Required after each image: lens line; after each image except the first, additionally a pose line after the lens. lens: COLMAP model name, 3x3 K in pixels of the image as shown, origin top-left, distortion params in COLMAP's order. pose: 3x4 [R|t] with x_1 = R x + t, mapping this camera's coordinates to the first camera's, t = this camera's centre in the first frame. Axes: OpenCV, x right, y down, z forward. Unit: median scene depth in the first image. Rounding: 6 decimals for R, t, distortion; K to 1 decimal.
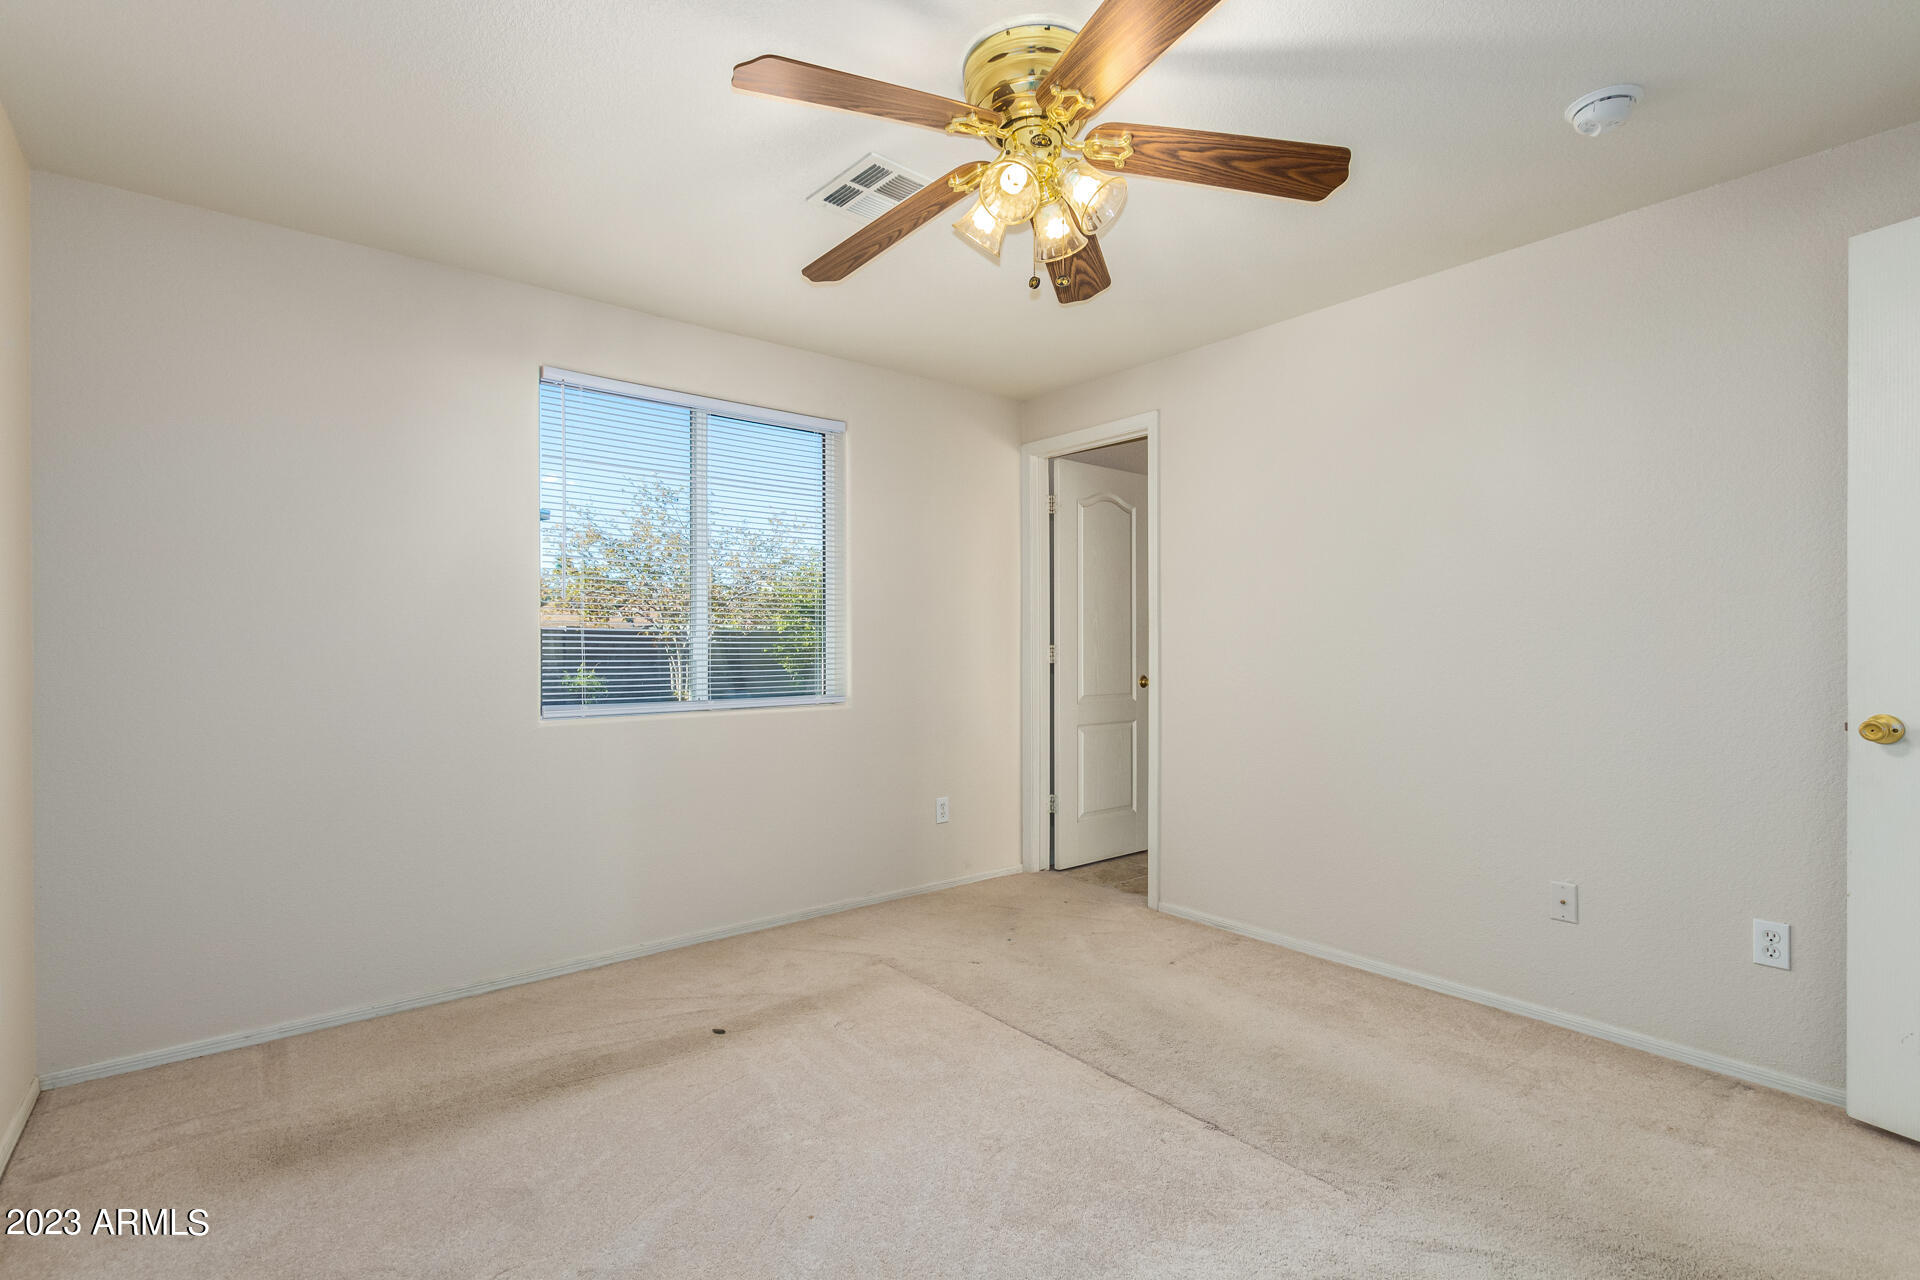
lens RADIAL K [[886.6, 0, 954.6], [0, 886.6, 645.7], [0, 0, 1]] dist [0.000552, -0.000332]
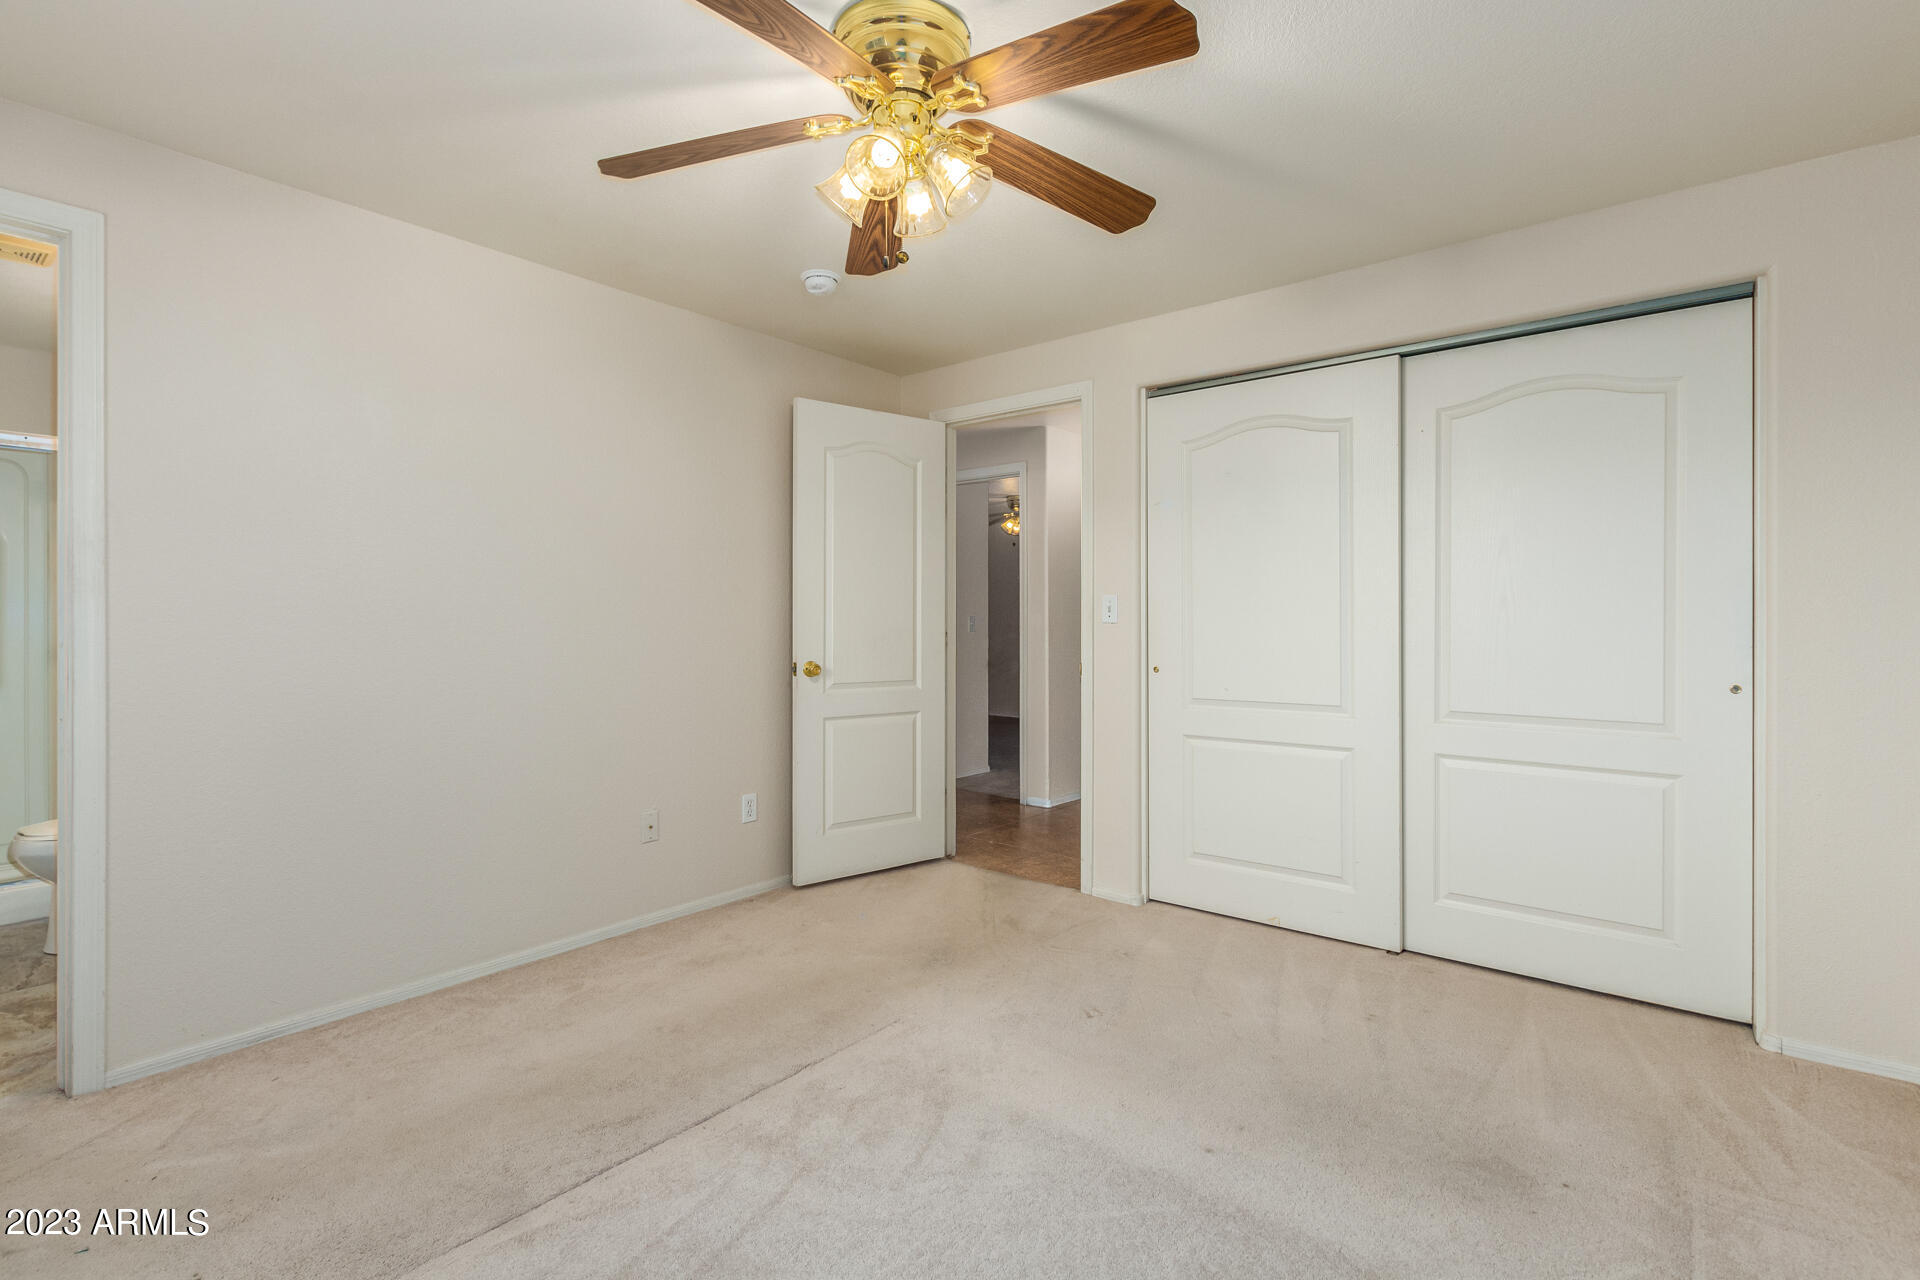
lens RADIAL K [[886.6, 0, 954.6], [0, 886.6, 645.7], [0, 0, 1]] dist [0.000552, -0.000332]
pose [[-0.249739, -0.002128, 0.968311, -0.636116], [0.004058, 0.999987, 0.003244, 0.031042], [-0.968305, 0.004739, -0.249727, 0.895708]]
